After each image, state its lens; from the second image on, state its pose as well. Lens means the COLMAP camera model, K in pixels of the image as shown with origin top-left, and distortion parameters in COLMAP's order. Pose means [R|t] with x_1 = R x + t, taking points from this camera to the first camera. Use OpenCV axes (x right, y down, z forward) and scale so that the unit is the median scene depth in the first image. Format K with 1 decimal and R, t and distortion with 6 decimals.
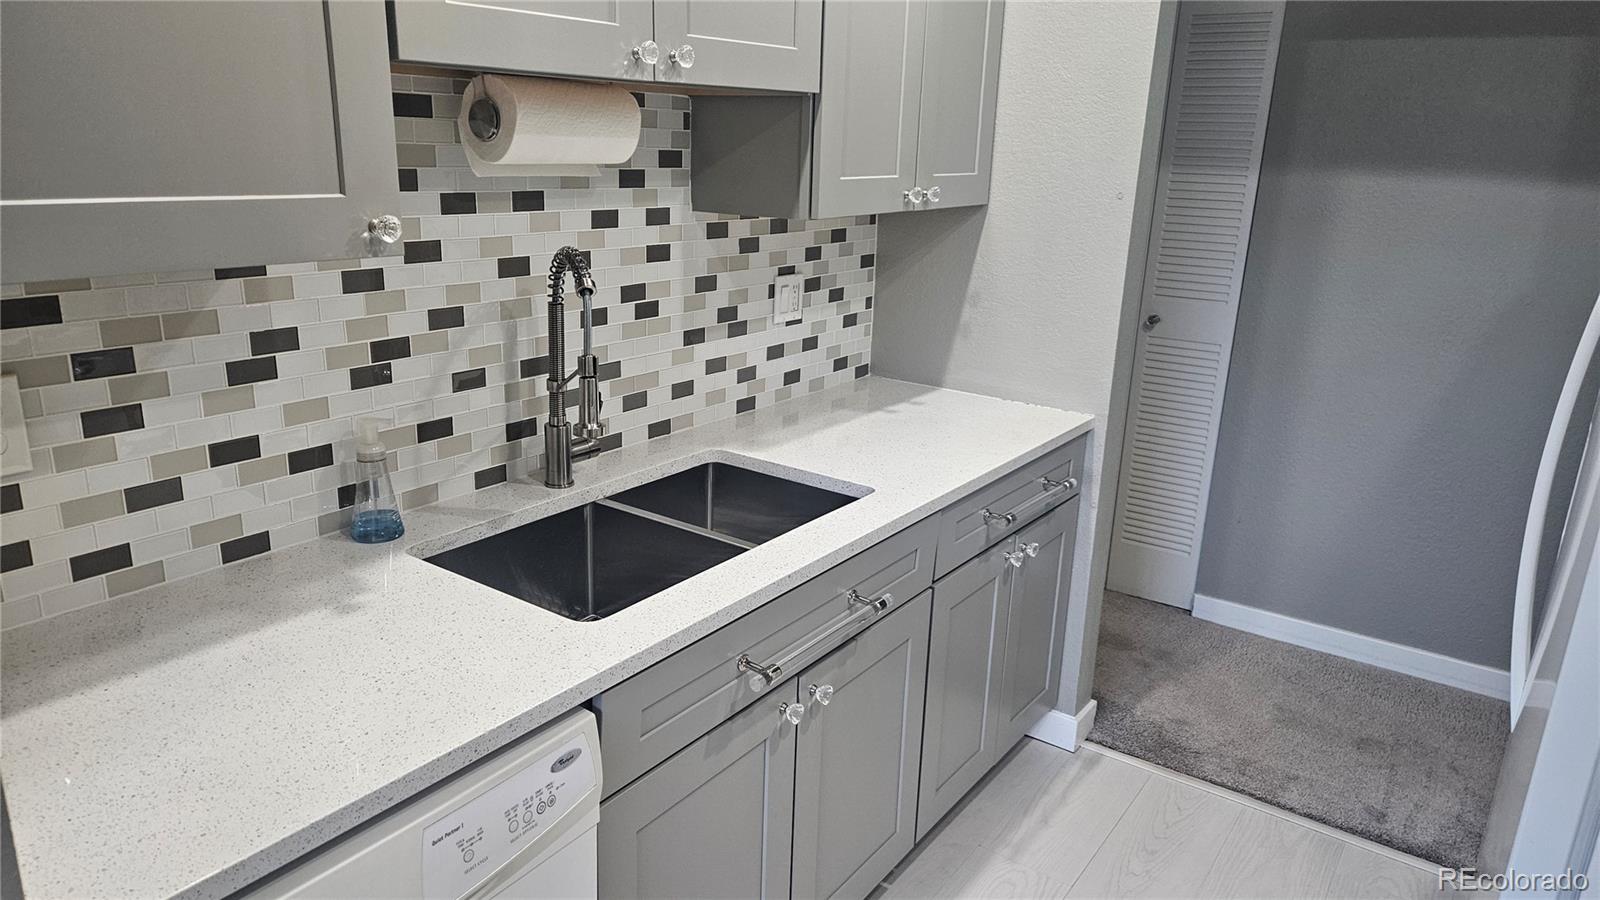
lens RADIAL K [[1055.6, 0, 786.1], [0, 1055.6, 450.0], [0, 0, 1]] dist [0.081166, -0.068163]
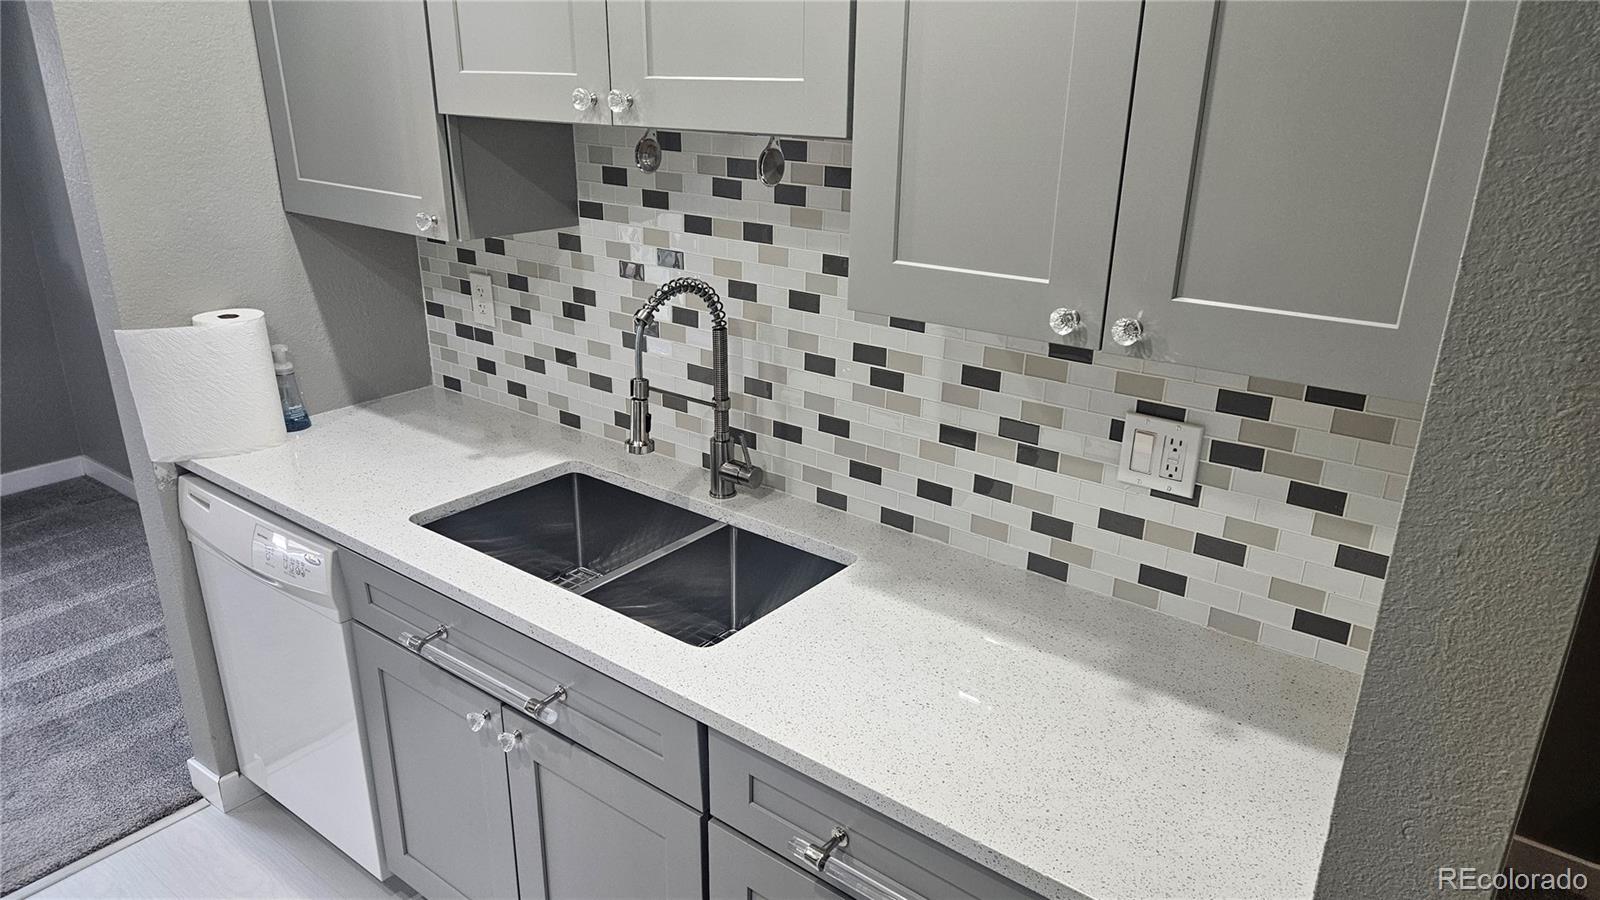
lens RADIAL K [[1055.6, 0, 786.1], [0, 1055.6, 450.0], [0, 0, 1]] dist [0.081166, -0.068163]
pose [[-0.032086, 0.312484, -0.949381, 0.995231], [-0.299964, 0.903072, 0.307379, -0.450914], [0.953411, 0.294643, 0.064758, 1.242610]]
